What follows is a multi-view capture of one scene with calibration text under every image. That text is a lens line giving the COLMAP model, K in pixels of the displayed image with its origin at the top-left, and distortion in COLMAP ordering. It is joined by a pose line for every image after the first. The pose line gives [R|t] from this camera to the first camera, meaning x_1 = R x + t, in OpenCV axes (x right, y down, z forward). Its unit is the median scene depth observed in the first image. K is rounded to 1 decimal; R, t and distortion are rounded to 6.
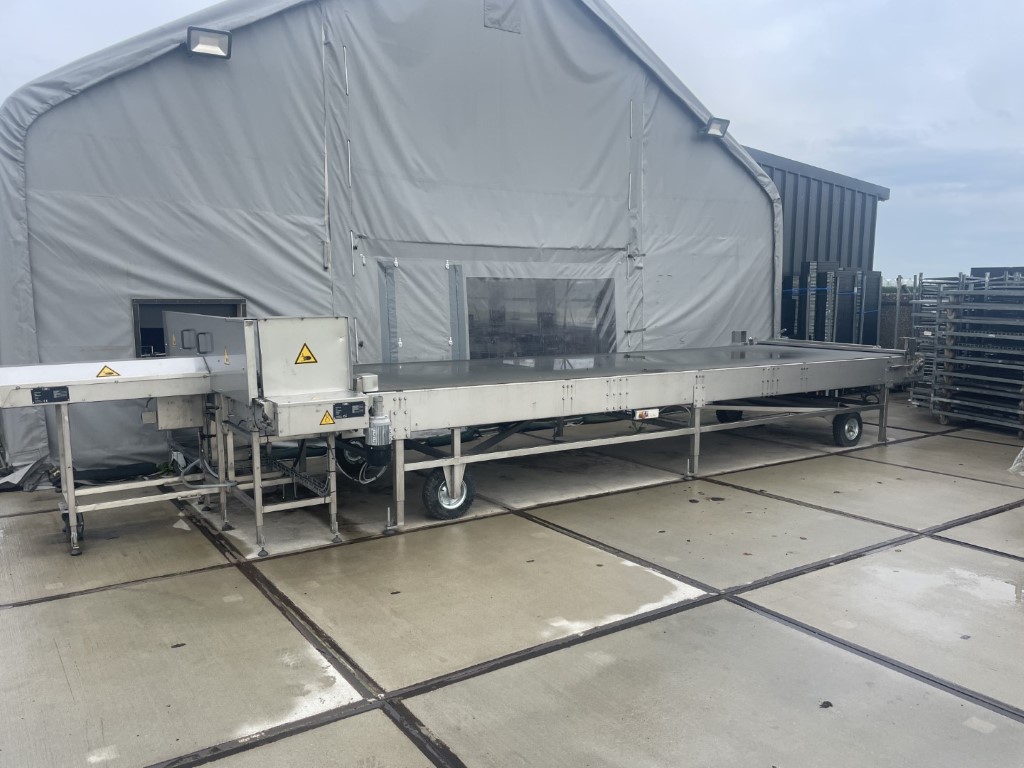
lens RADIAL K [[777.9, 0, 512.8], [0, 777.9, 385.3], [0, 0, 1]] dist [0.059572, -0.102818]
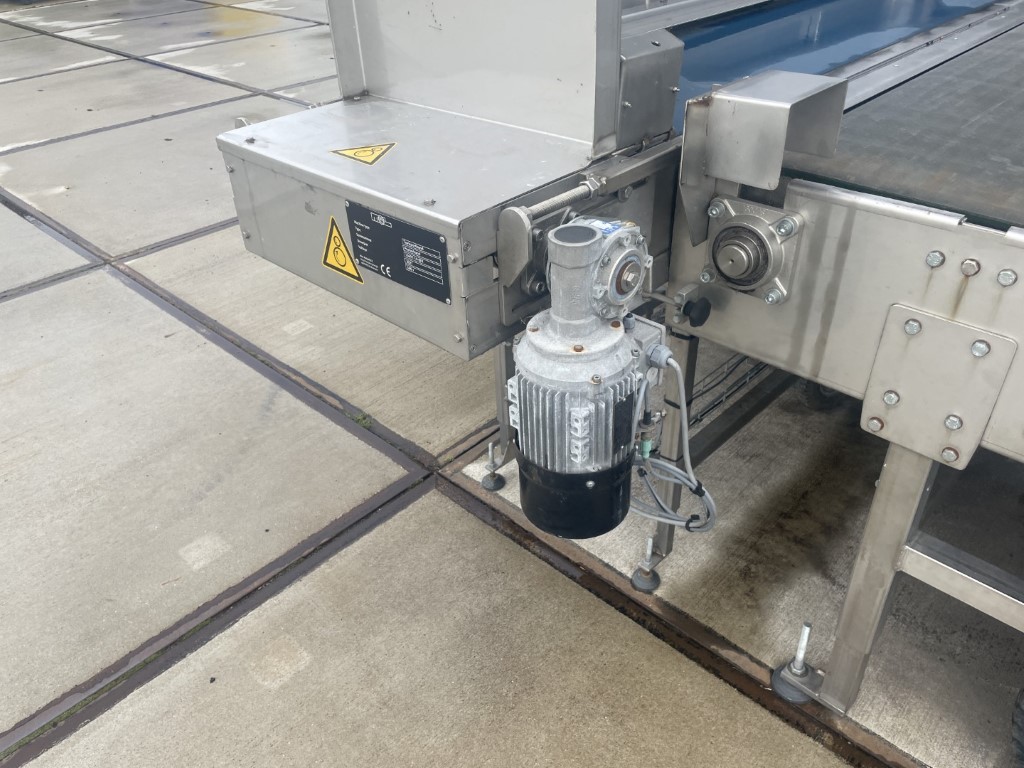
lens RADIAL K [[777.9, 0, 502.3], [0, 777.9, 377.1], [0, 0, 1]] dist [0.059572, -0.102818]
pose [[0.200364, 0.533575, -0.821677, -0.007489], [-0.069195, 0.844296, 0.531390, -0.054982], [0.977275, -0.049615, 0.206087, 0.968440]]
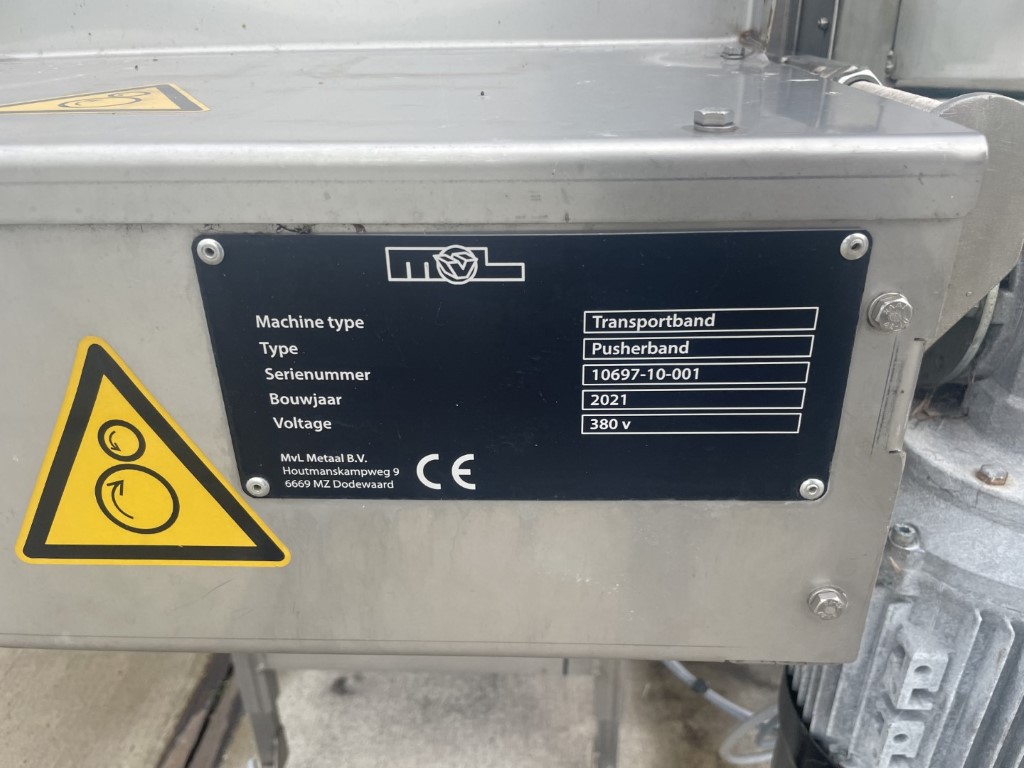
lens RADIAL K [[777.9, 0, 515.1], [0, 777.9, 383.8], [0, 0, 1]] dist [0.059572, -0.102818]
pose [[0.810795, 0.248287, -0.530062, -0.179339], [-0.057349, 0.934917, 0.350203, 0.013248], [0.582514, -0.253544, 0.772265, 0.944577]]
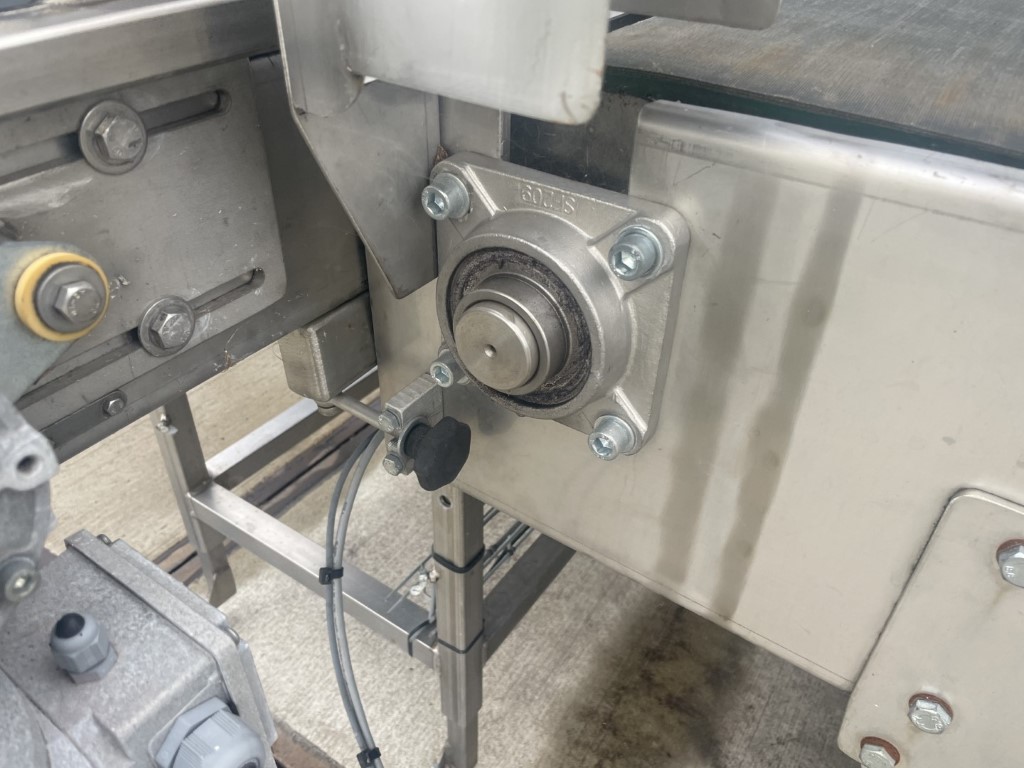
lens RADIAL K [[777.9, 0, 516.1], [0, 777.9, 394.3], [0, 0, 1]] dist [0.059572, -0.102818]
pose [[0.375334, 0.563603, -0.735850, -0.143691], [-0.126074, 0.817557, 0.561878, -0.005390], [0.918275, -0.118120, 0.377912, 1.058078]]
